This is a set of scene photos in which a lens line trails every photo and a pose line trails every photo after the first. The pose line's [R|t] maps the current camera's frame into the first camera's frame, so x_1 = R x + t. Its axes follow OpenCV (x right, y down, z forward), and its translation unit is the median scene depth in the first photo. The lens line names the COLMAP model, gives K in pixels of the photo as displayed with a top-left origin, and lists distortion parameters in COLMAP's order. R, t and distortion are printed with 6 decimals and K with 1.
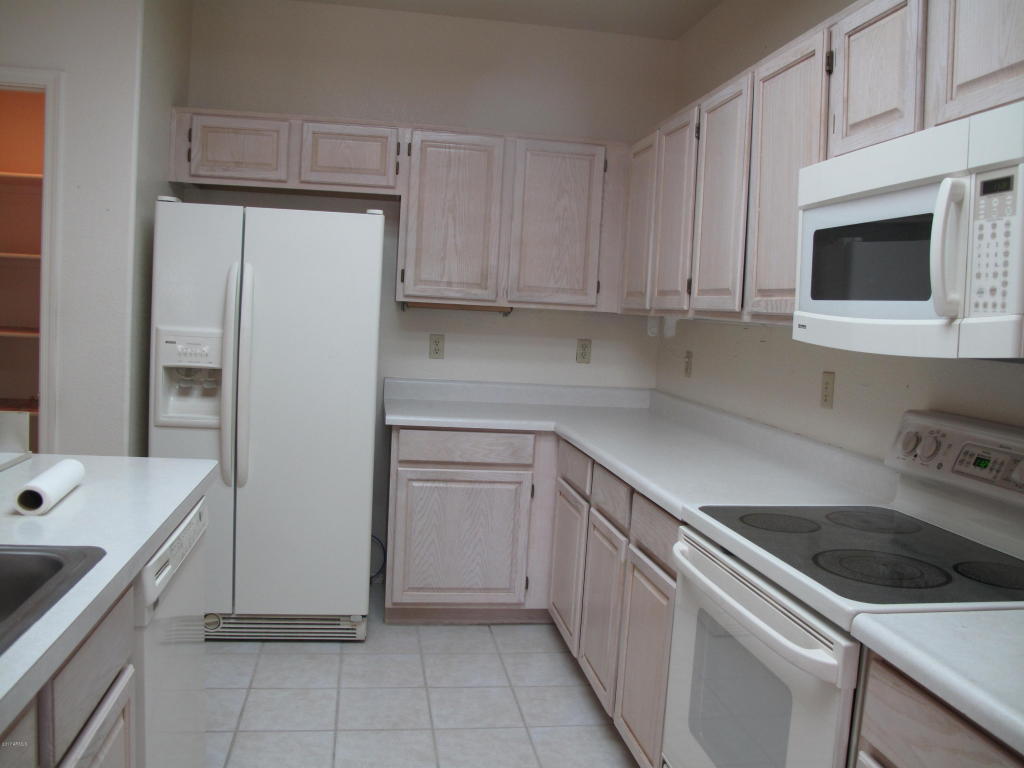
lens RADIAL K [[860.7, 0, 511.2], [0, 860.7, 379.6], [0, 0, 1]] dist [-0.127959, 0.081475]
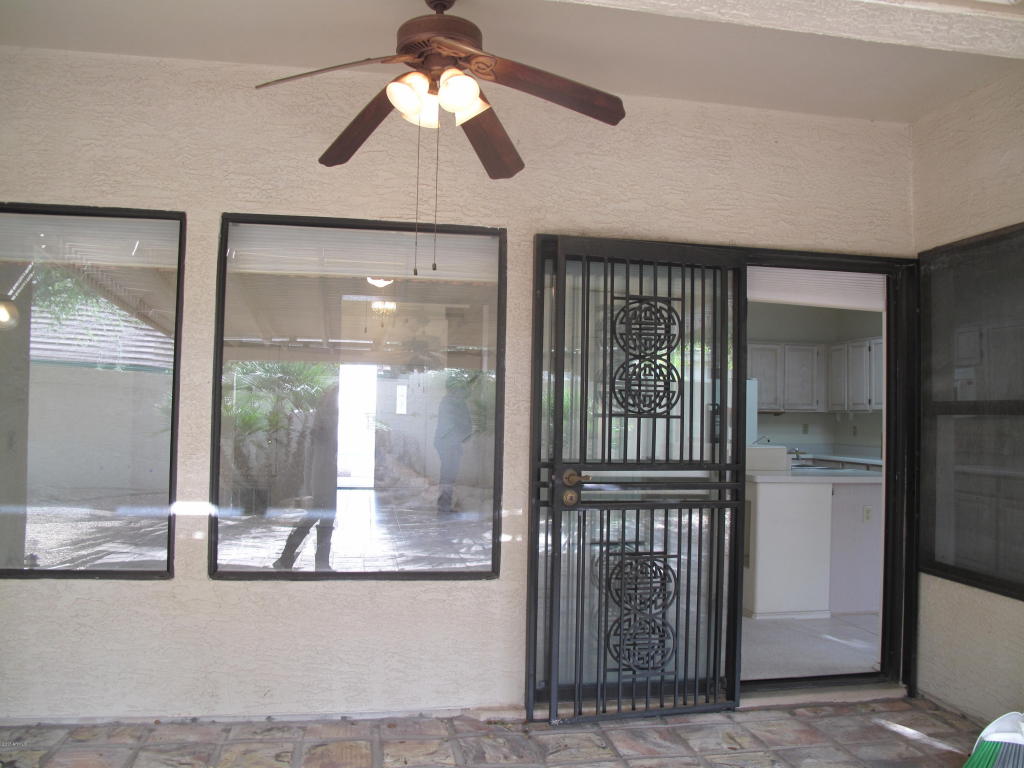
lens RADIAL K [[860.7, 0, 512.4], [0, 860.7, 385.0], [0, 0, 1]] dist [-0.127959, 0.081475]
pose [[0.999186, -0.038946, 0.010522, -0.829261], [0.039910, 0.992350, -0.116827, 0.097294], [-0.005892, 0.117152, 0.993097, -1.483116]]
